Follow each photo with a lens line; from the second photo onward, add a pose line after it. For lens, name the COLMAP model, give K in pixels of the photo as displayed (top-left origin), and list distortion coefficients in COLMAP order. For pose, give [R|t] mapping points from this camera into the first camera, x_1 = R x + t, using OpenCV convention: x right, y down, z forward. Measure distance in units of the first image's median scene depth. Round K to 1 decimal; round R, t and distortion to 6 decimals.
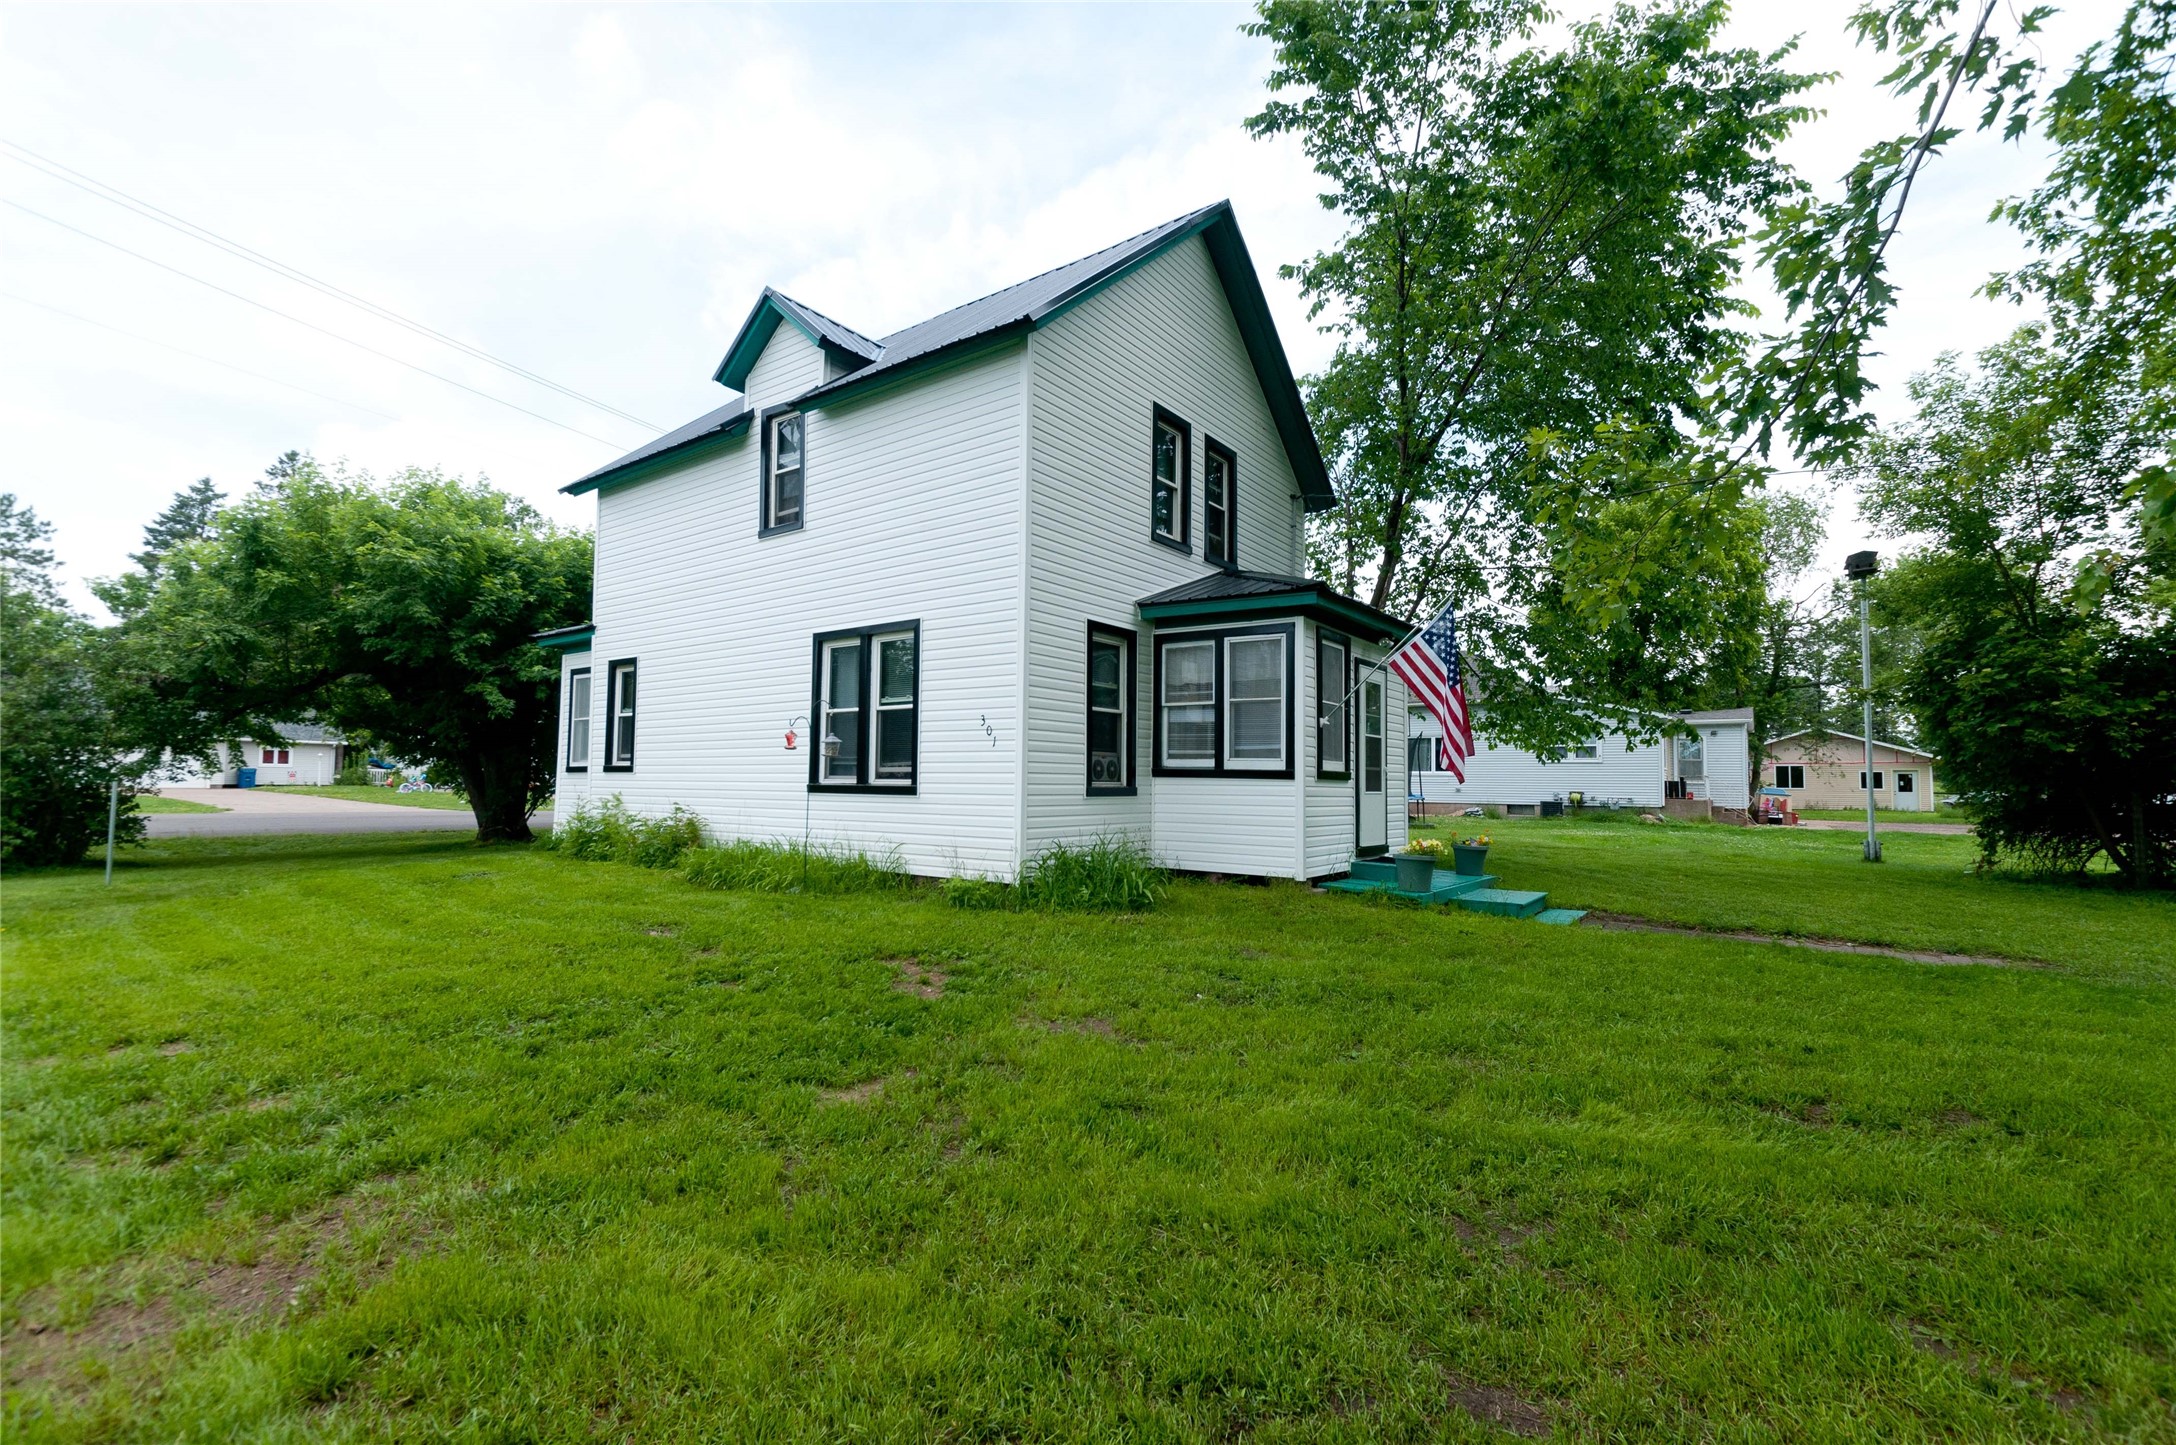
lens RADIAL K [[942.5, 0, 1079.2], [0, 942.5, 734.7], [0, 0, 1]] dist [0.001135, 0.000044]
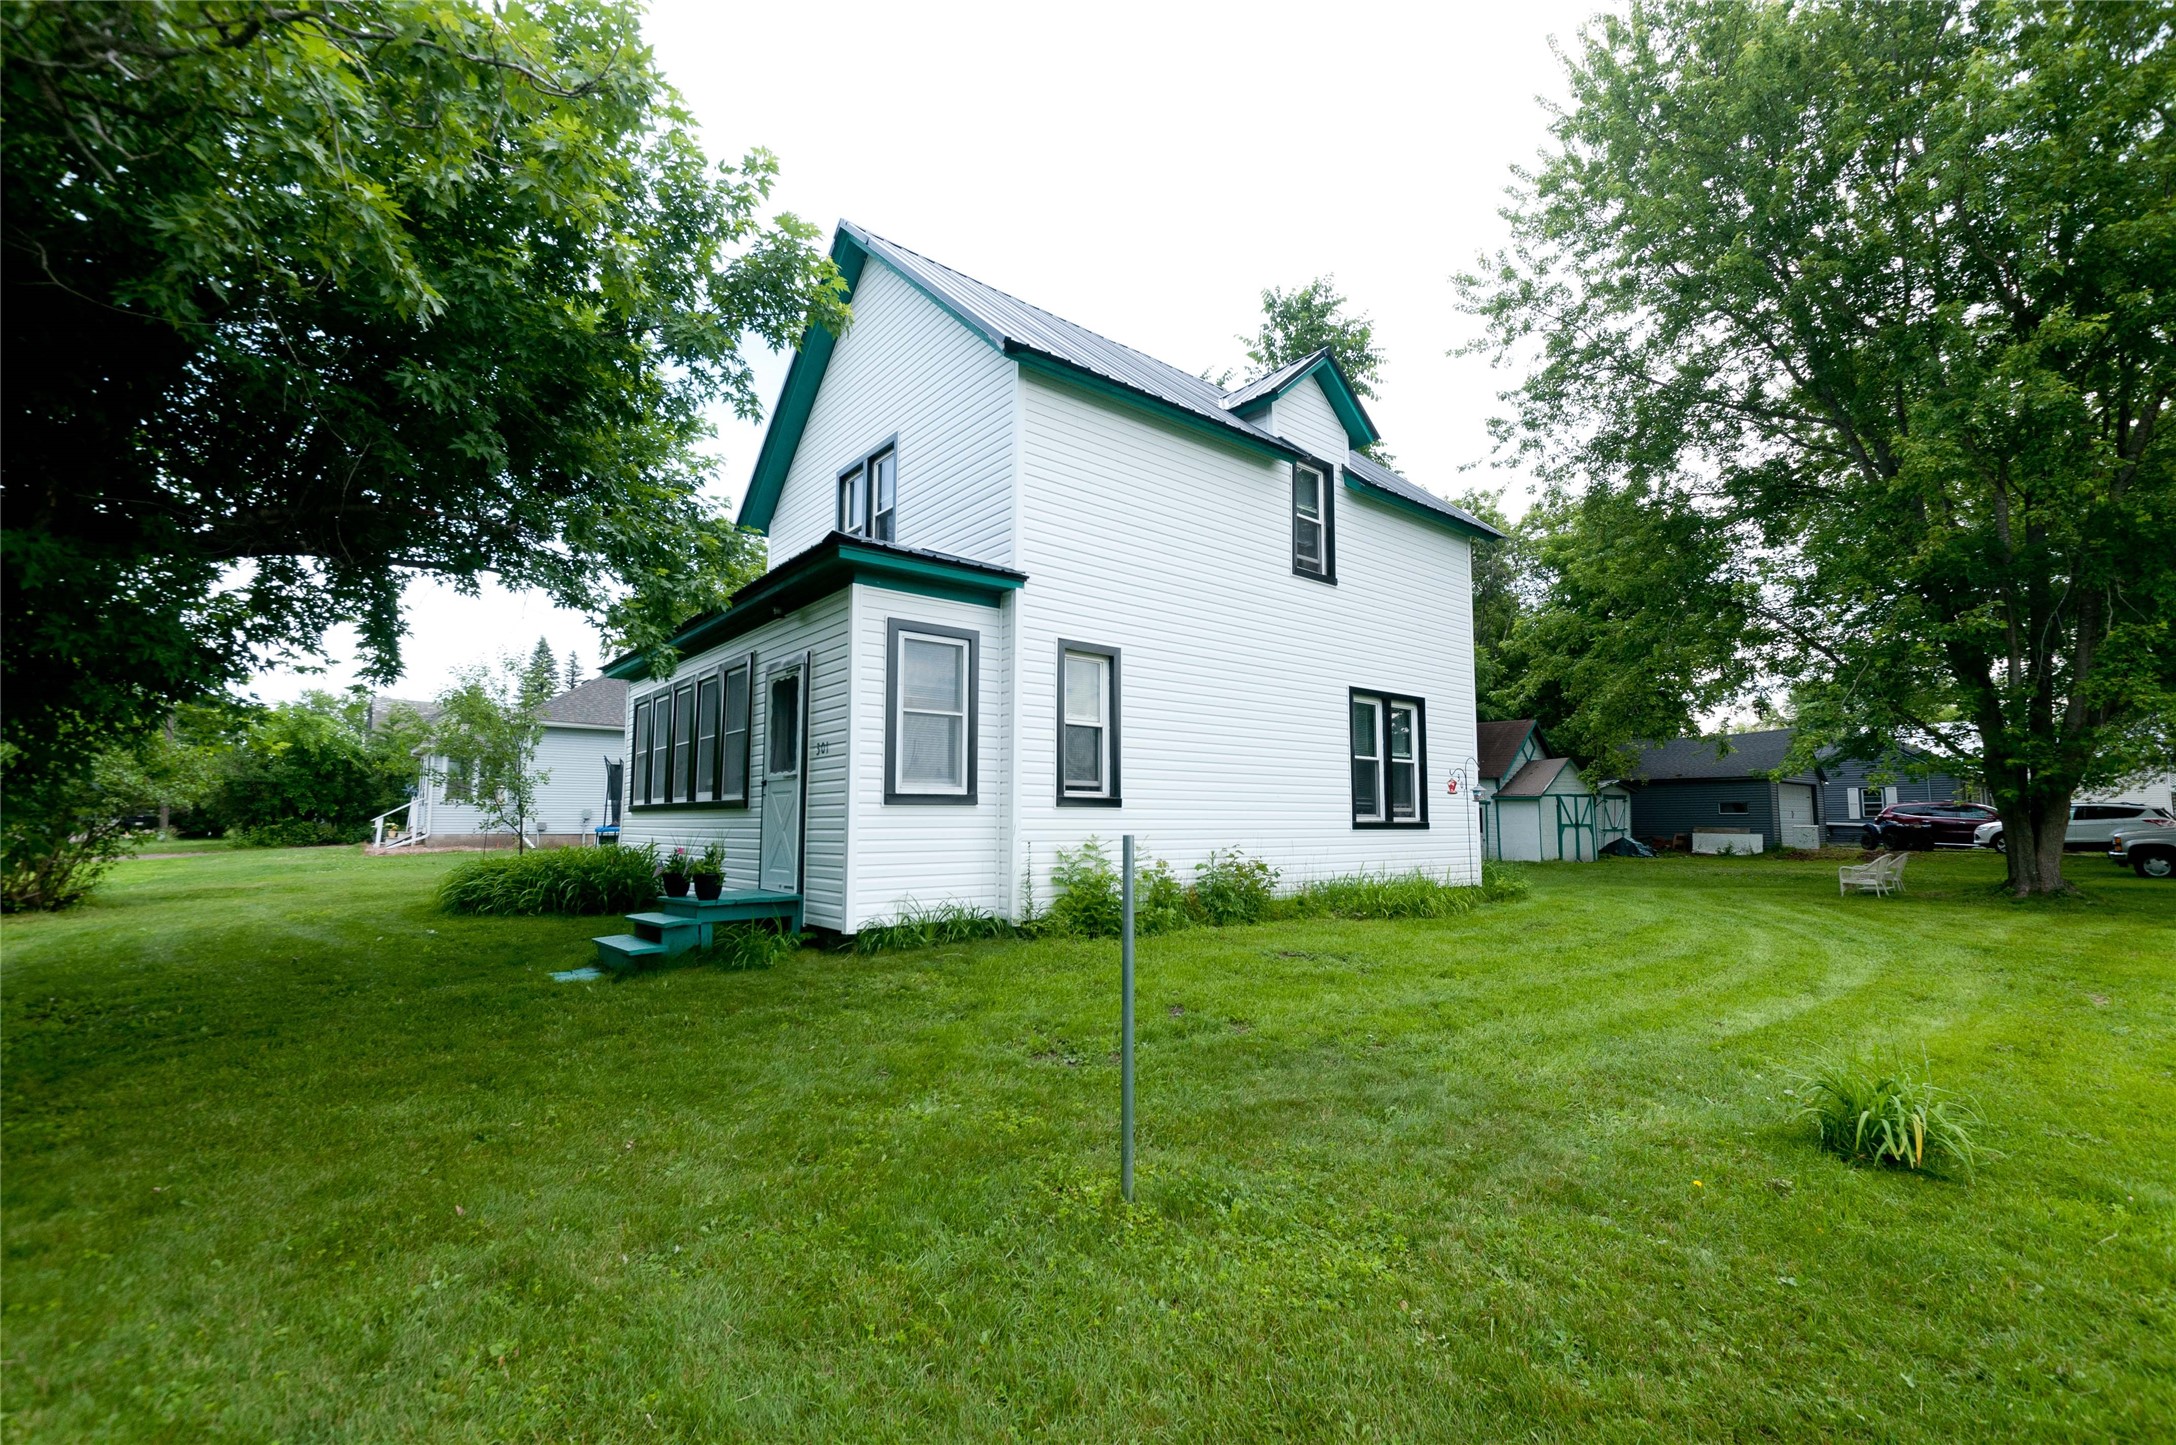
lens RADIAL K [[942.5, 0, 1079.2], [0, 942.5, 734.7], [0, 0, 1]] dist [0.001135, 0.000044]
pose [[0.246496, 0.085284, 0.965384, -1.477093], [-0.046799, 0.996006, -0.076039, 0.051414], [-0.968013, -0.026436, 0.249503, 1.067796]]
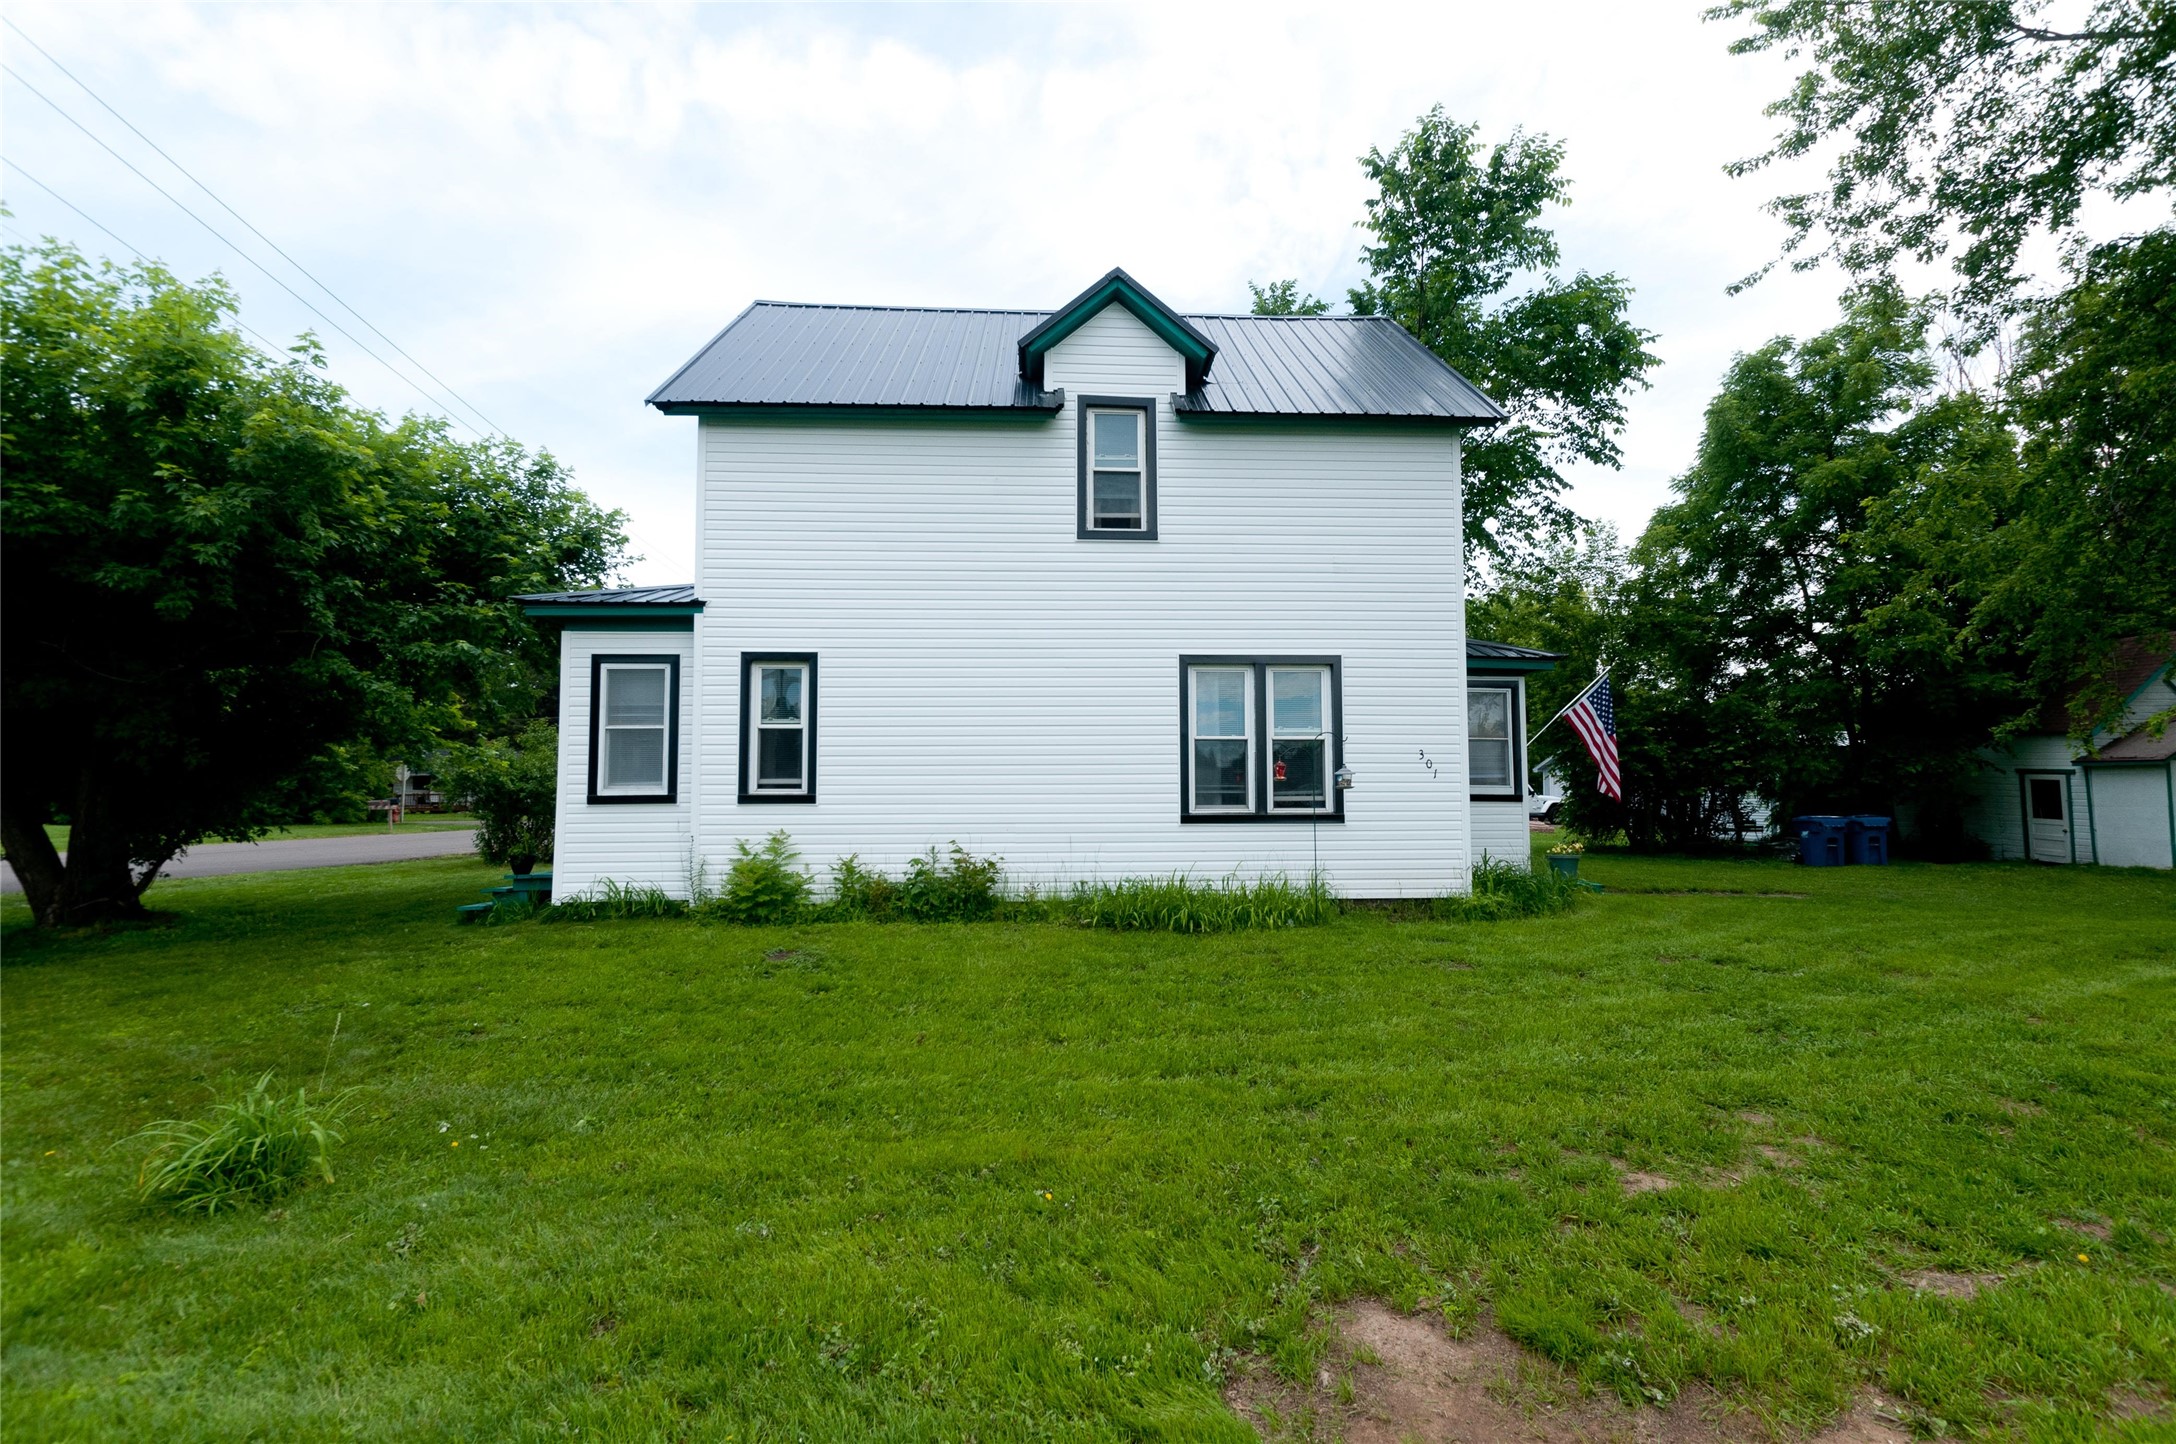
lens RADIAL K [[942.5, 0, 1079.2], [0, 942.5, 734.2], [0, 0, 1]] dist [0.001135, 0.000044]
pose [[0.774069, 0.026123, 0.632561, -0.989104], [-0.022166, 0.999654, -0.014158, -0.012716], [-0.632712, -0.003063, 0.774381, 0.344499]]
